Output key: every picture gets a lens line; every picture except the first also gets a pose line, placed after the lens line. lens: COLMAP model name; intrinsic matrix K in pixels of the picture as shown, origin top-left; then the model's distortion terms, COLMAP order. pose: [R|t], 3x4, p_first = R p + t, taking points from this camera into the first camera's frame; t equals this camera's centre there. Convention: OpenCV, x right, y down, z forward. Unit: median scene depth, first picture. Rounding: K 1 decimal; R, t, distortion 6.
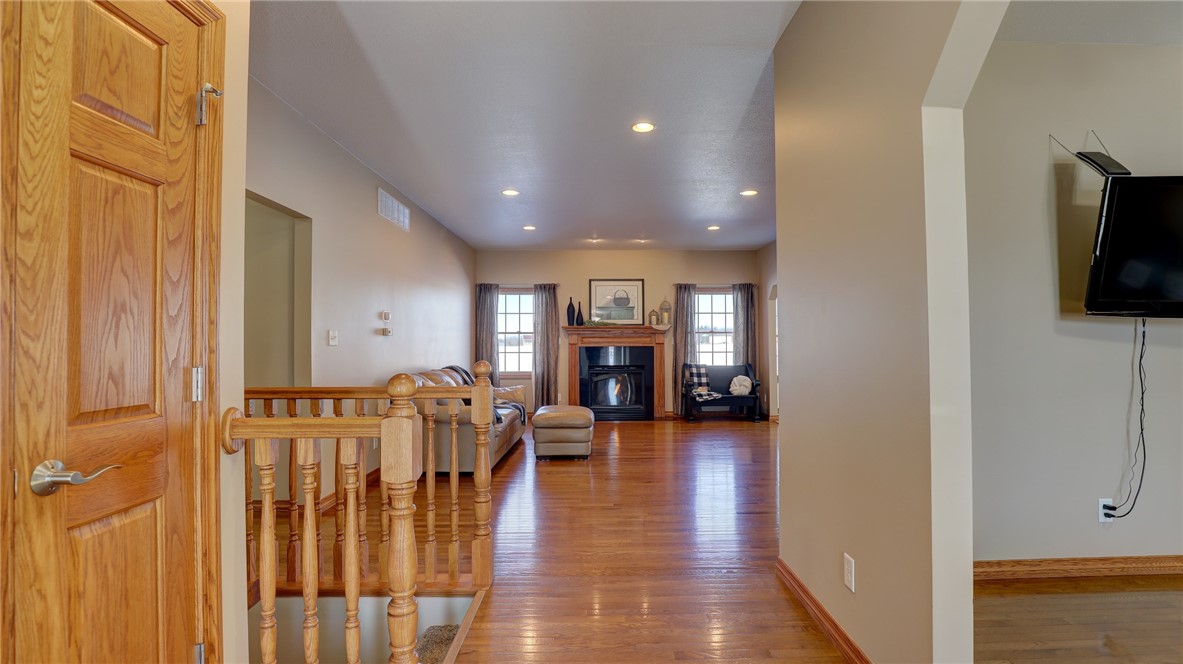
lens RADIAL K [[543.0, 0, 606.1], [0, 543.0, 336.2], [0, 0, 1]] dist [-0.027097, 0.001143]
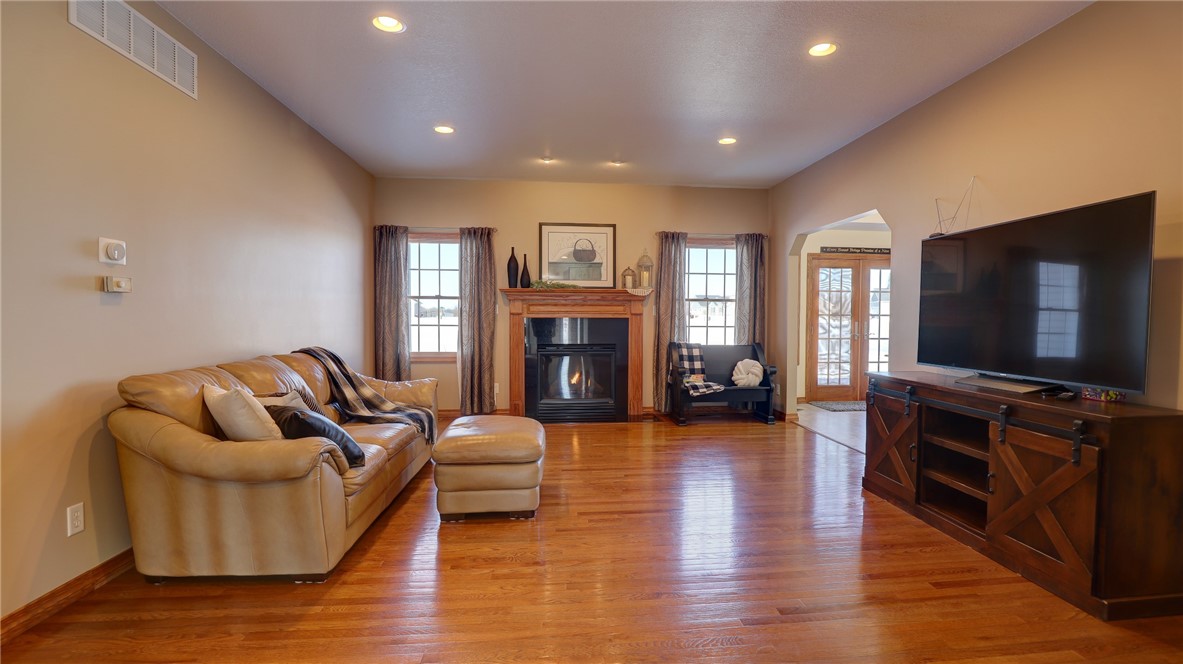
lens RADIAL K [[543.0, 0, 606.1], [0, 543.0, 336.2], [0, 0, 1]] dist [-0.027097, 0.001143]
pose [[0.995972, 0.005430, 0.089505, -0.006612], [-0.010121, 0.998594, 0.052041, 0.005351], [-0.089097, -0.052737, 0.994626, 0.281695]]
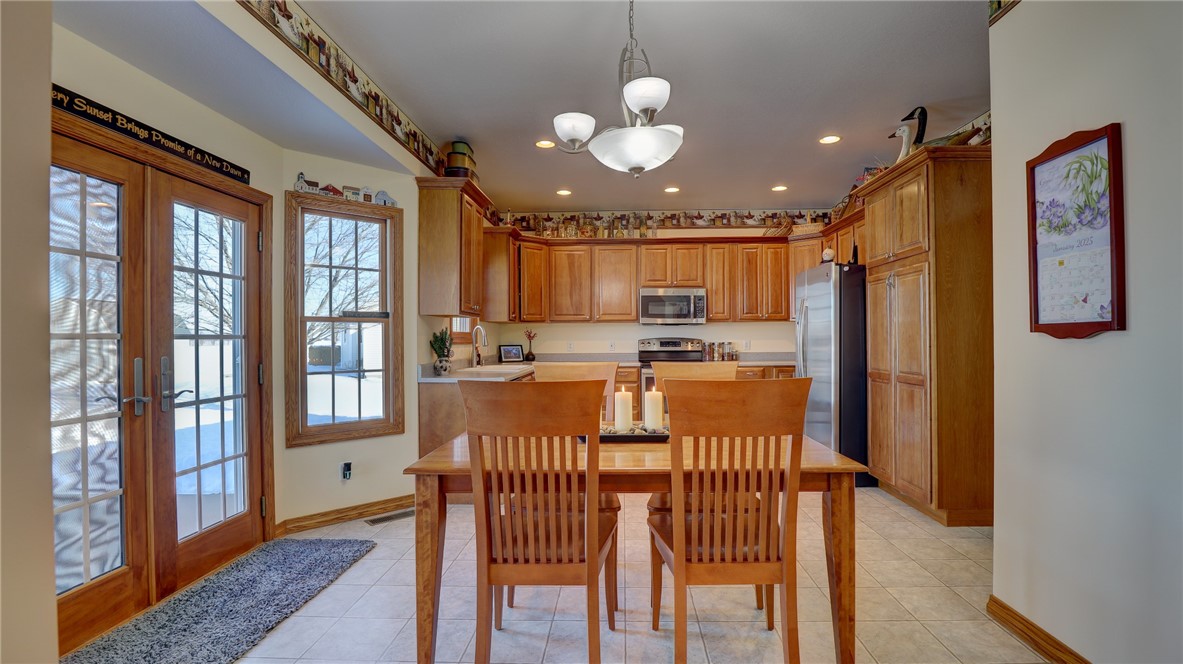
lens RADIAL K [[543.0, 0, 606.1], [0, 543.0, 336.2], [0, 0, 1]] dist [-0.027097, 0.001143]
pose [[0.042007, 0.010749, 0.999059, 0.207286], [-0.009522, 0.999901, -0.010358, 0.013146], [-0.999072, -0.009078, 0.042105, 0.847109]]
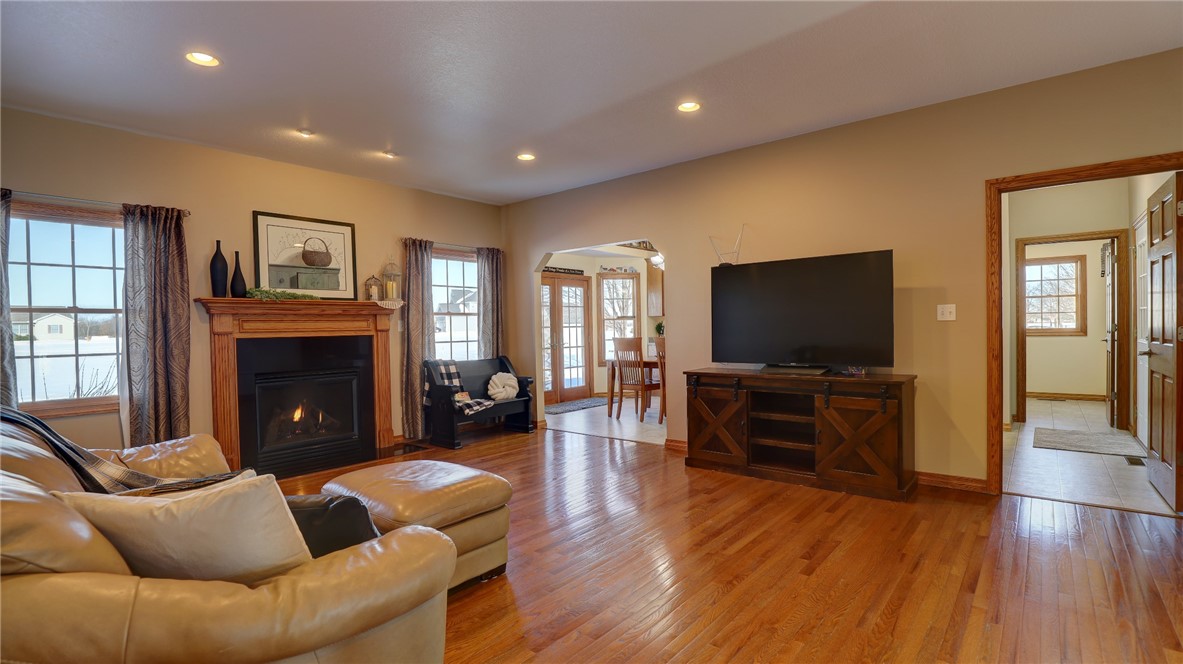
lens RADIAL K [[543.0, 0, 606.1], [0, 543.0, 336.2], [0, 0, 1]] dist [-0.027097, 0.001143]
pose [[0.646195, -0.020602, 0.762895, -0.212027], [0.004778, 0.999725, 0.022950, 0.006949], [-0.763158, -0.011186, 0.646115, 0.400990]]
